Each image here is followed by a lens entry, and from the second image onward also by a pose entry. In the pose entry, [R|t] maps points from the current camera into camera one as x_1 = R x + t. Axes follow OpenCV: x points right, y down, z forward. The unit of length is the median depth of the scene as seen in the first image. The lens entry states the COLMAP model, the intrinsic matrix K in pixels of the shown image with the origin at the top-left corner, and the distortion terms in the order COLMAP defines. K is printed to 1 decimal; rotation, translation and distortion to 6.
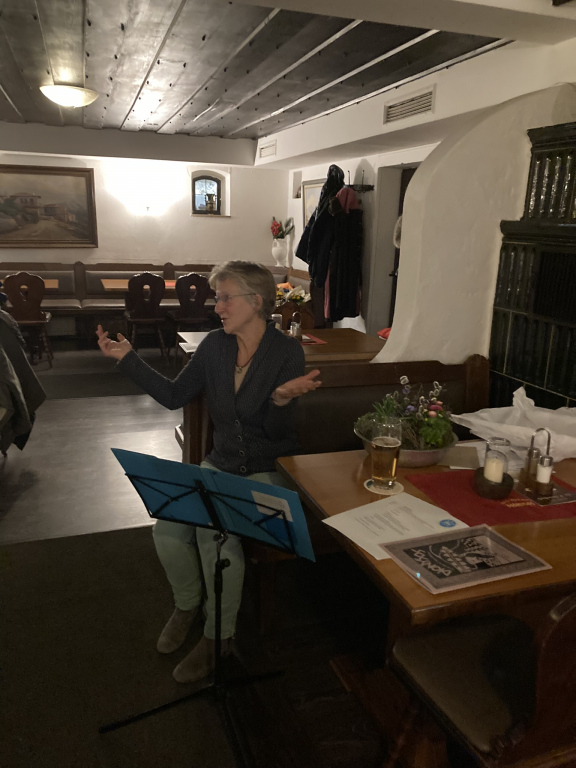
lens RADIAL K [[626.0, 0, 286.0], [0, 626.0, 395.3], [0, 0, 1]] dist [0.003252, 0.006049]
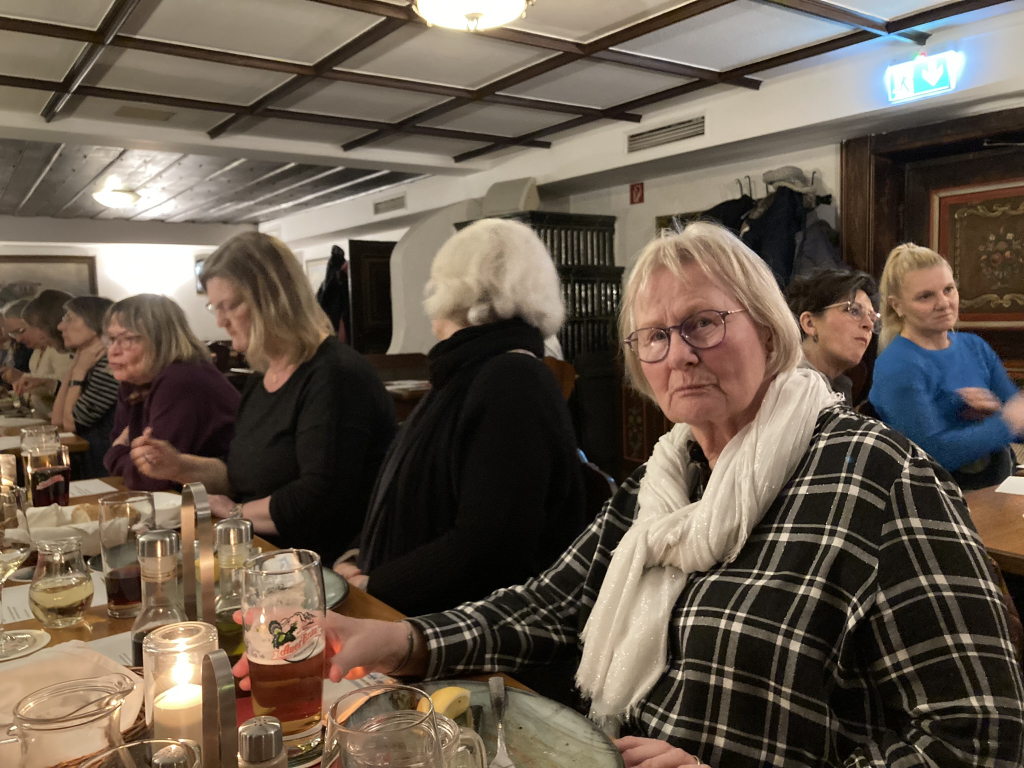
lens RADIAL K [[834.7, 0, 504.1], [0, 834.7, 372.3], [0, 0, 1]] dist [0.003252, 0.006049]
pose [[0.956308, -0.075066, 0.282559, -0.134997], [0.129373, 0.975354, -0.178740, 0.316293], [-0.262178, 0.207486, 0.942450, -0.865069]]
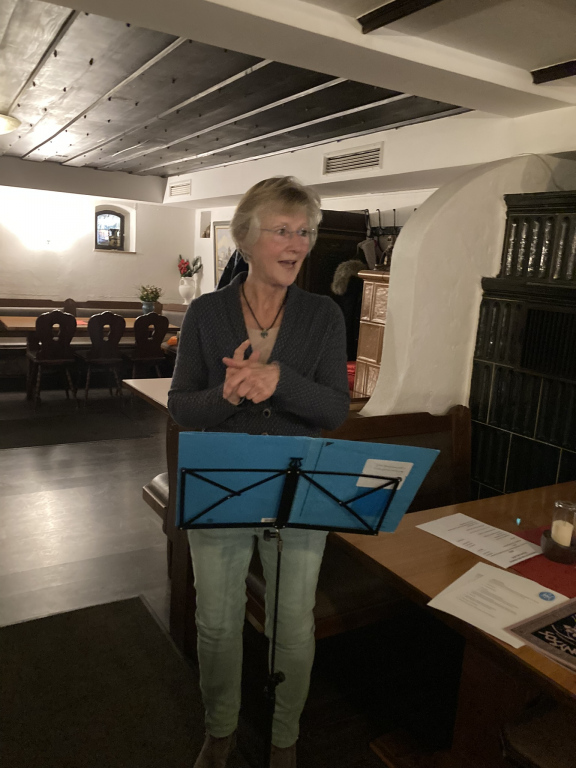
lens RADIAL K [[626.0, 0, 284.5], [0, 626.0, 381.4], [0, 0, 1]] dist [0.003252, 0.006049]
pose [[0.977732, -0.006568, 0.209756, -0.146765], [0.021903, 0.997245, -0.070874, -0.029278], [-0.208712, 0.073890, 0.975182, 0.047366]]
